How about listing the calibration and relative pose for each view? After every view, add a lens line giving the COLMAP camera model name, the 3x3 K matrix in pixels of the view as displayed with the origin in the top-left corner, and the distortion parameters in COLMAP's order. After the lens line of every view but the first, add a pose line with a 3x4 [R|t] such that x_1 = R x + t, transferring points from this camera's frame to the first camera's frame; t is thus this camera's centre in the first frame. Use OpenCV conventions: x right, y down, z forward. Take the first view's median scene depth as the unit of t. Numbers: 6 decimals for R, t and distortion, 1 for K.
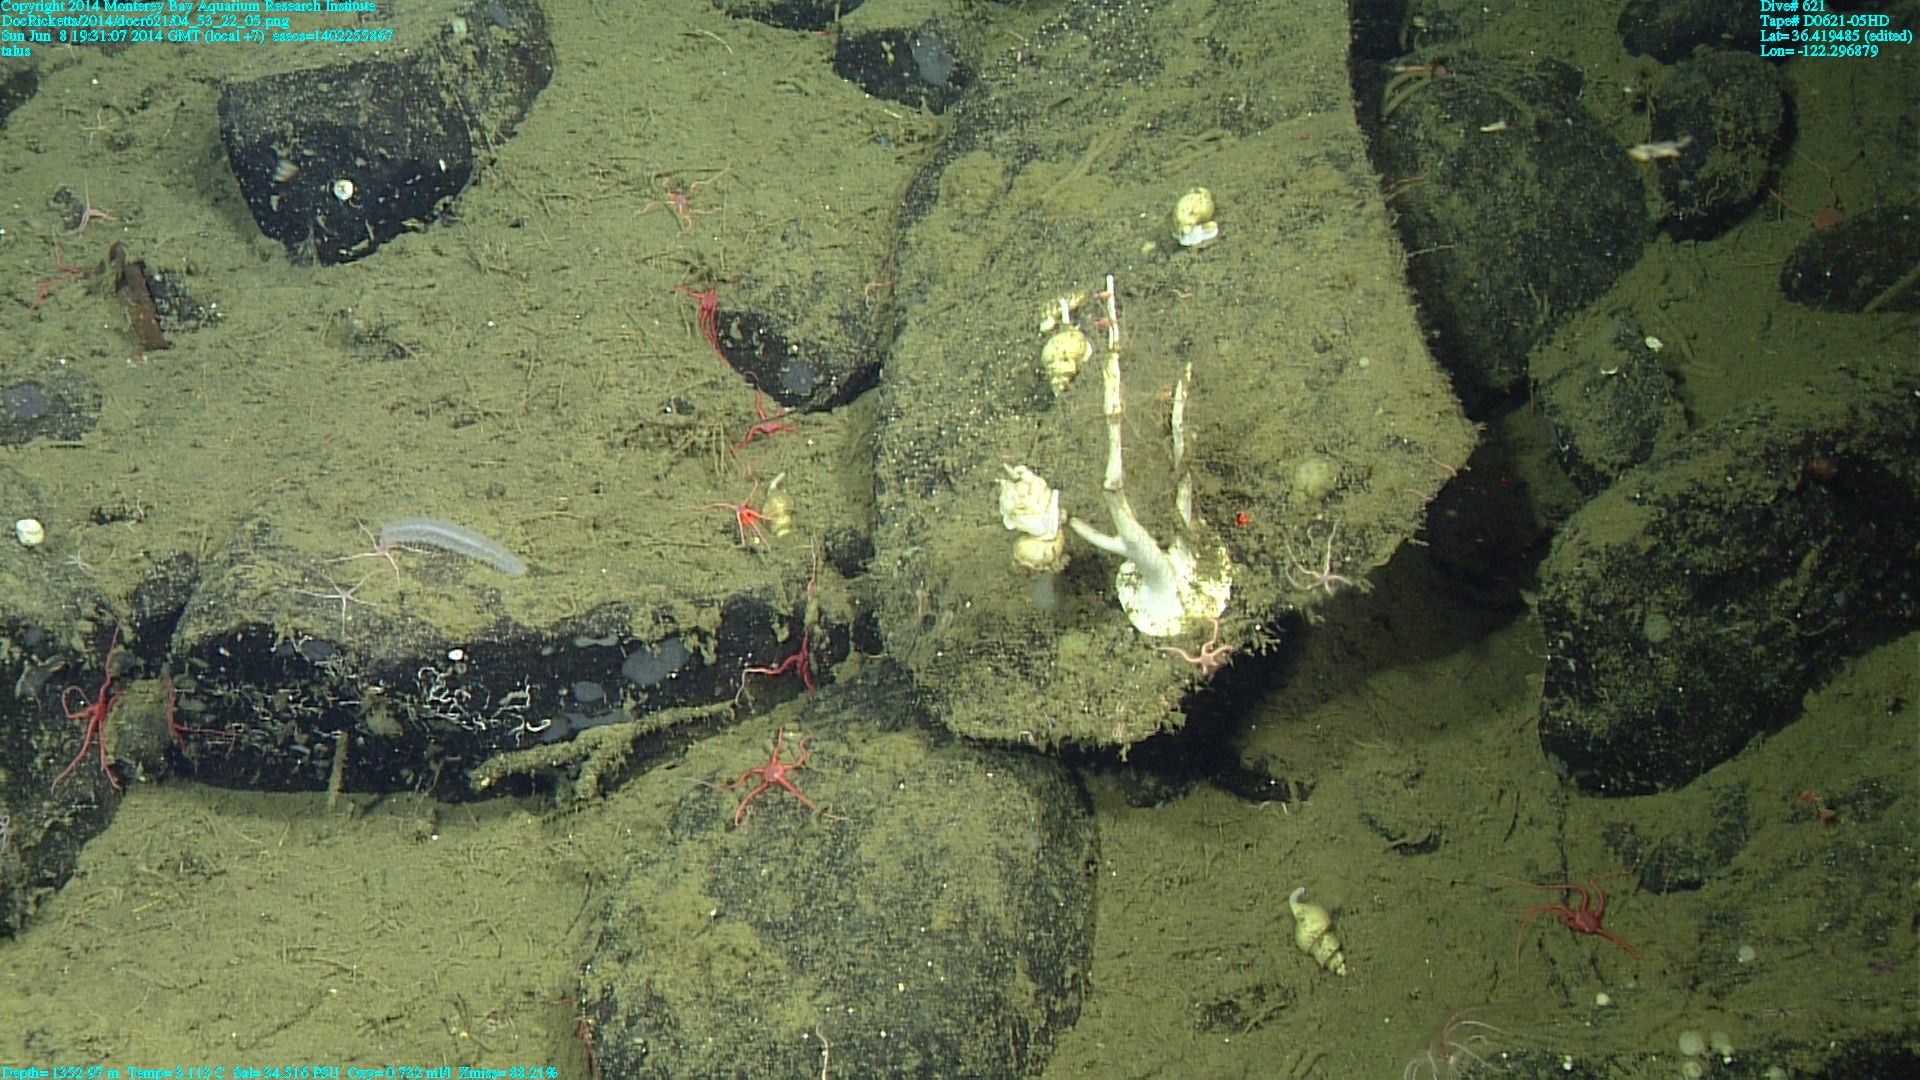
lens RADIAL K [[2679.0, 0, 983.2], [0, 2679.0, 546.3], [0, 0, 1]] dist [0.305426, -0.046148]
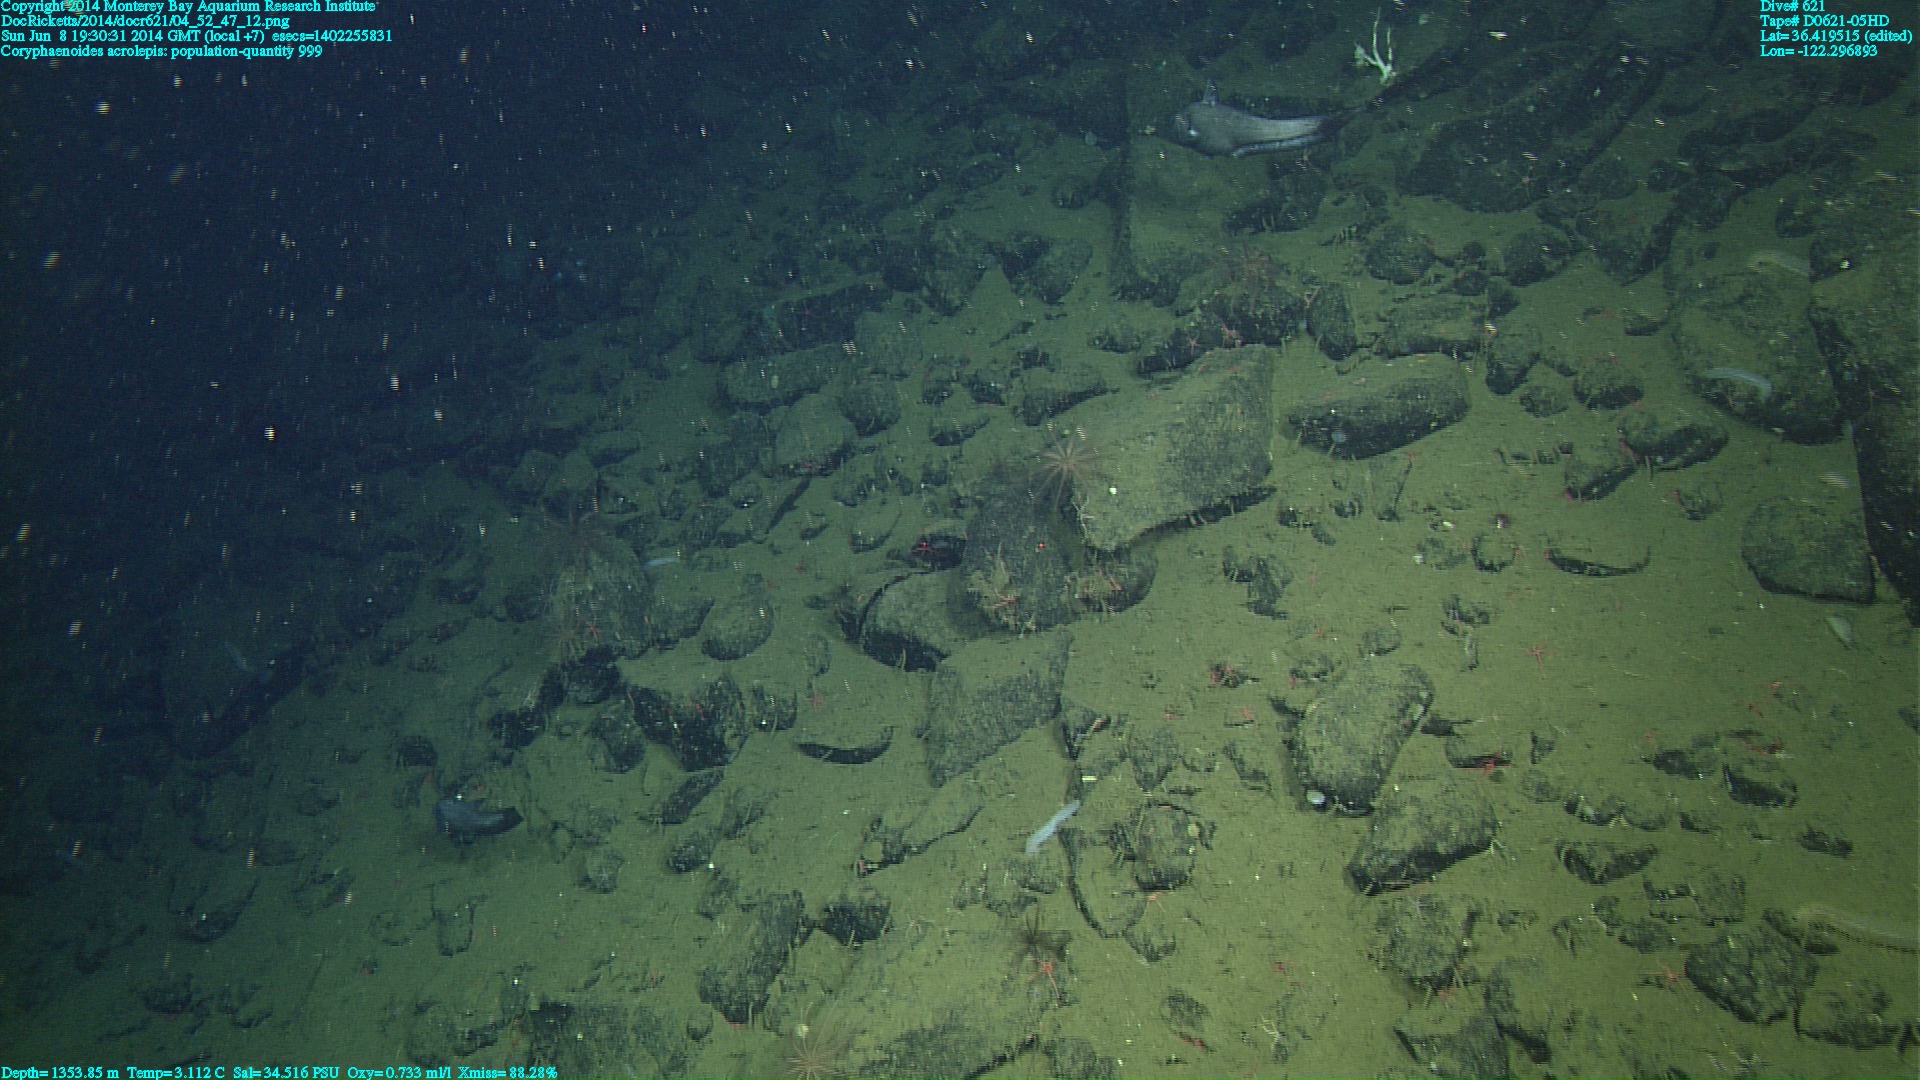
lens RADIAL K [[1208.8, 0, 966.0], [0, 1208.8, 546.9], [0, 0, 1]] dist [-0.043916, 0.132813]
pose [[0.794594, 0.206663, -0.570886, 0.916517], [-0.213074, 0.975399, 0.056529, 0.924216], [0.568524, 0.076723, 0.819081, -1.321486]]
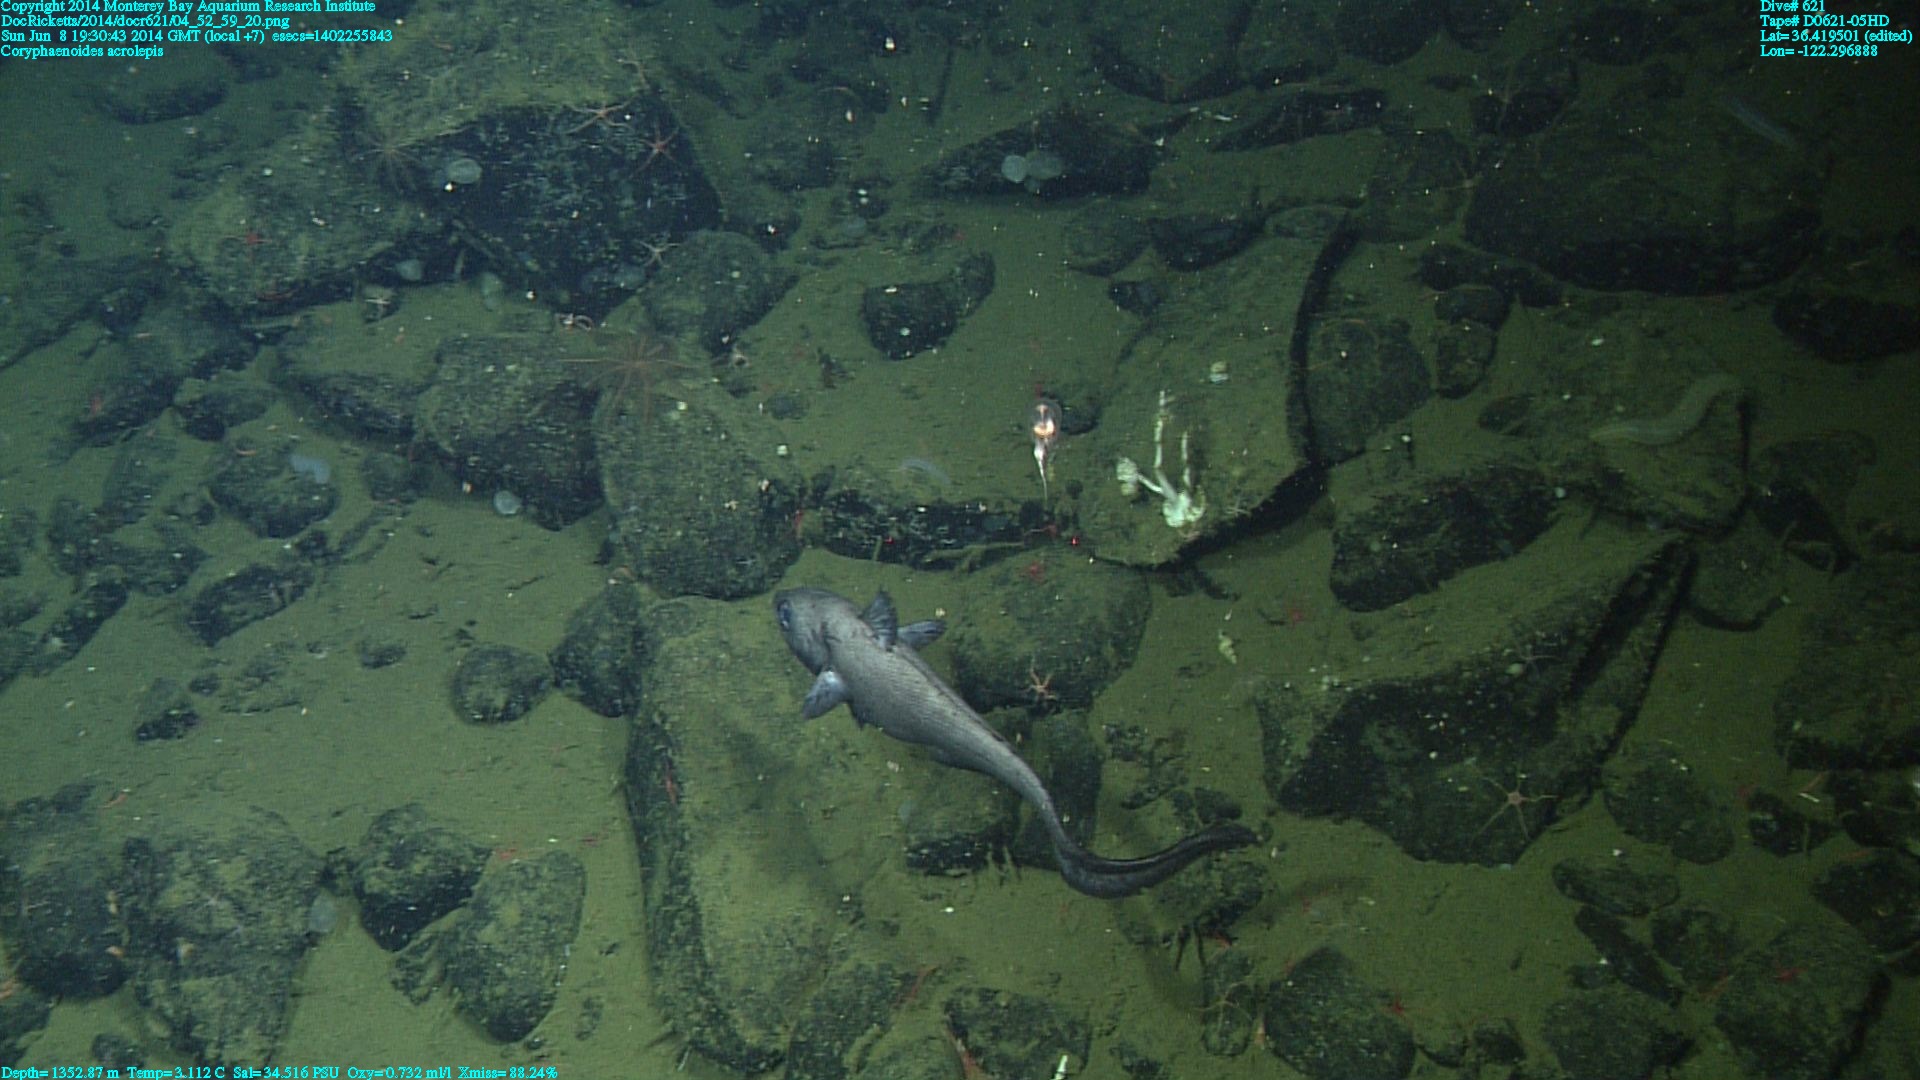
lens RADIAL K [[1837.9, 0, 984.1], [0, 1837.9, 548.3], [0, 0, 1]] dist [0.127497, 0.122577]
pose [[0.976663, 0.105657, -0.186991, 0.208124], [-0.106093, 0.994326, 0.007706, 0.056359], [0.186744, 0.012312, 0.982331, -0.771075]]
